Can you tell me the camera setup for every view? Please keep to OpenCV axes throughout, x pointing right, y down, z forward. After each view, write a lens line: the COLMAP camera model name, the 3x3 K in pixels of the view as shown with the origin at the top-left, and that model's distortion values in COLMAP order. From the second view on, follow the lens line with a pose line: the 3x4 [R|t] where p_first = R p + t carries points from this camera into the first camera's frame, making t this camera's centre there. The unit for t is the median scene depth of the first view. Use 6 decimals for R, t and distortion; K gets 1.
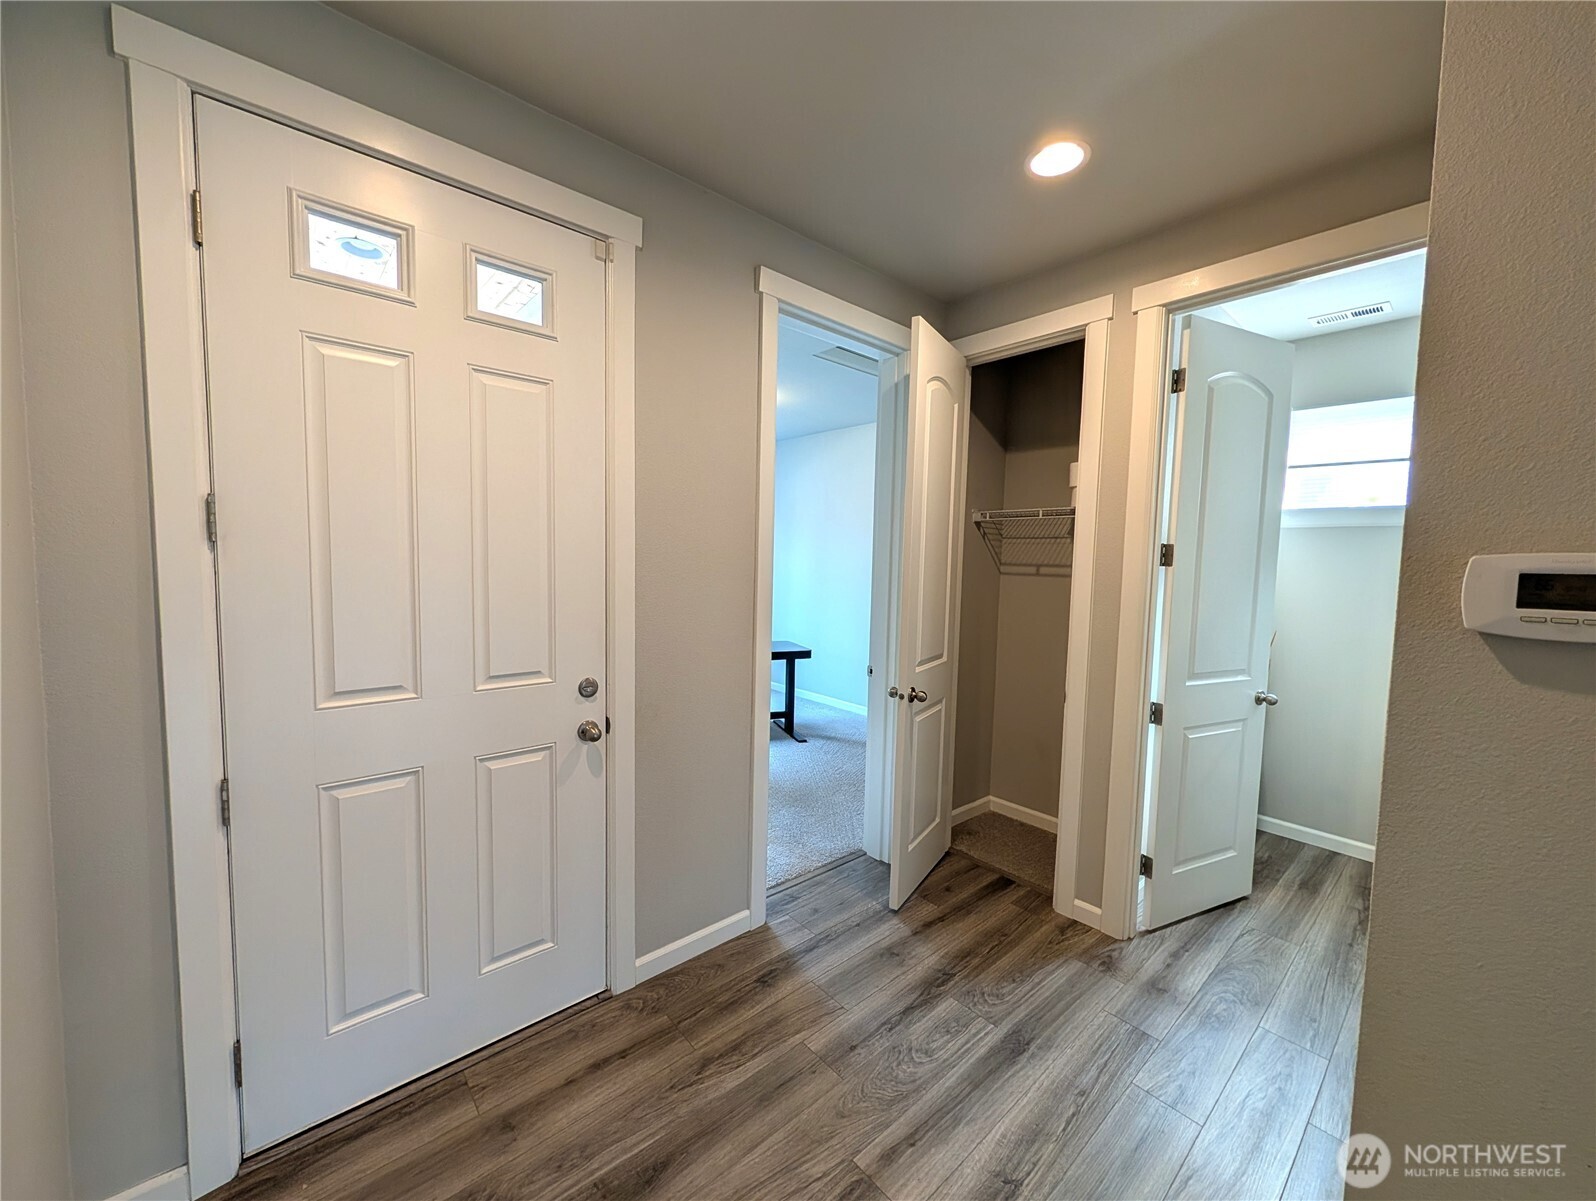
lens RADIAL K [[612.1, 0, 800.0], [0, 612.1, 592.8], [0, 0, 1]] dist [0.000643, -0.000101]
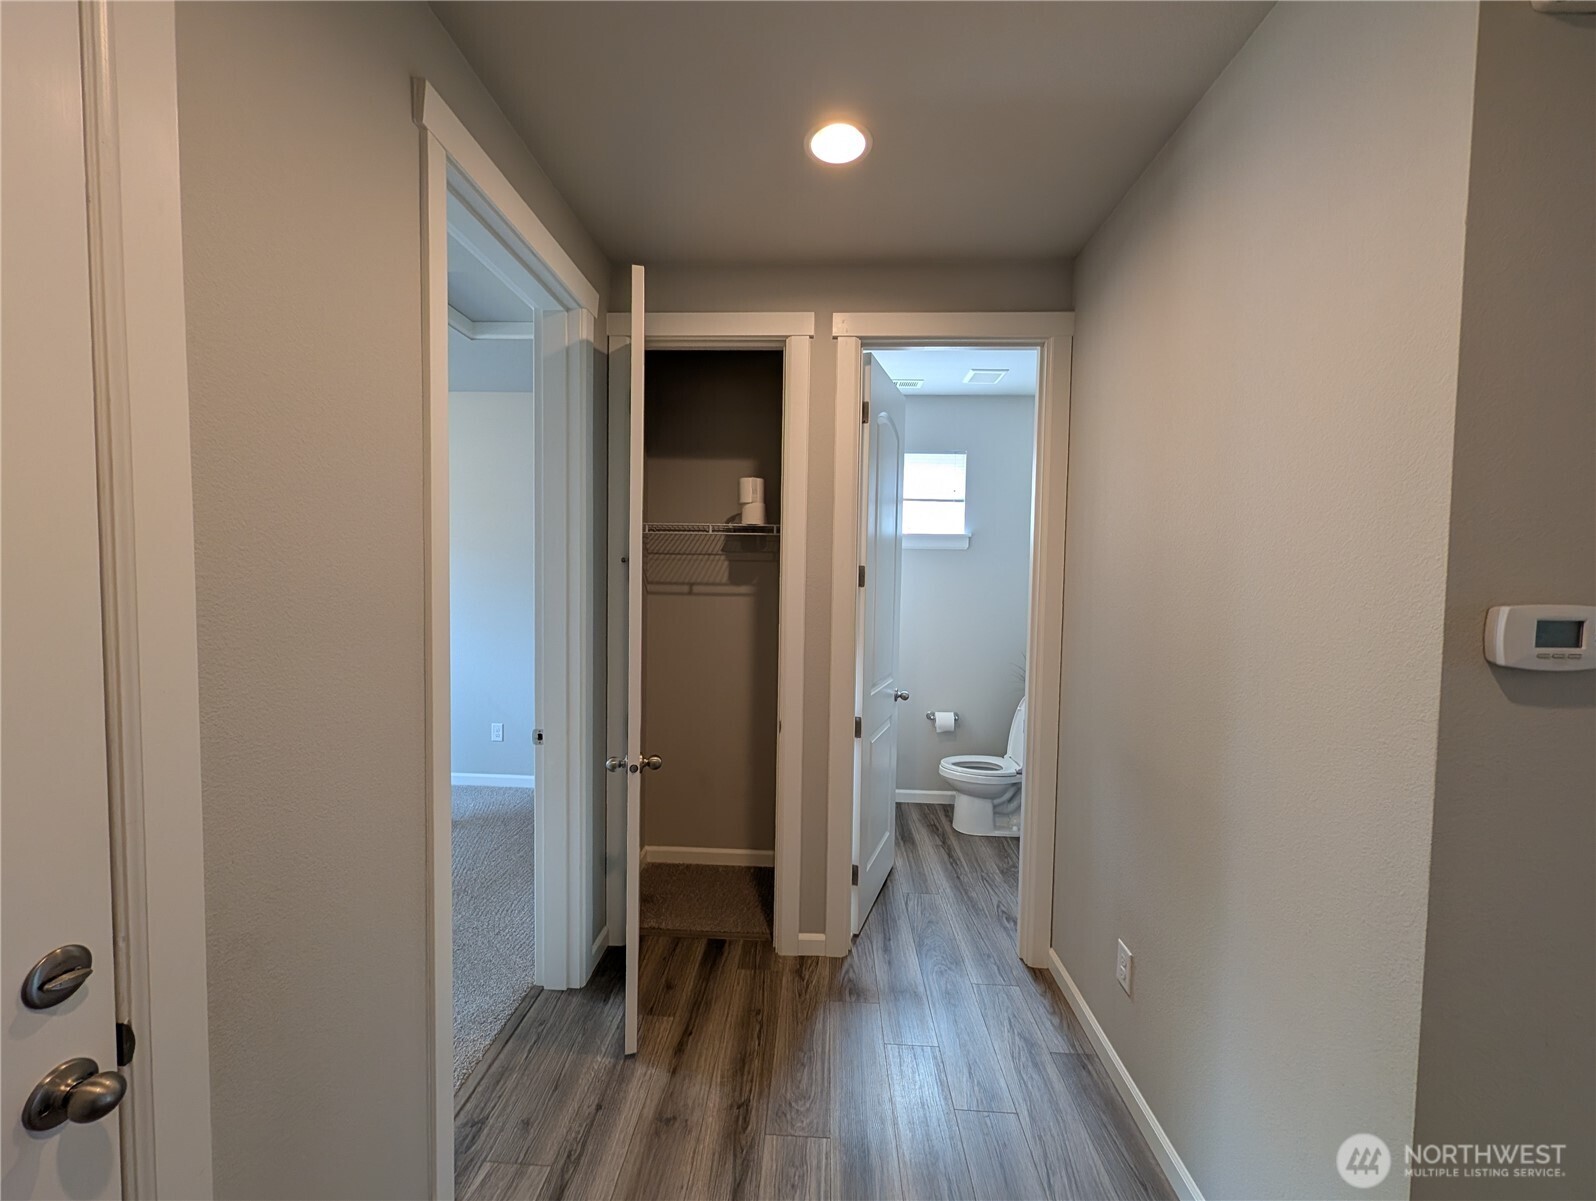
lens RADIAL K [[612.1, 0, 796.4], [0, 612.1, 595.9], [0, 0, 1]] dist [0.000643, -0.000101]
pose [[0.695602, -0.038909, 0.717373, -0.228493], [0.040796, 0.999060, 0.014629, -0.045607], [-0.717268, 0.019089, 0.696536, 0.333019]]
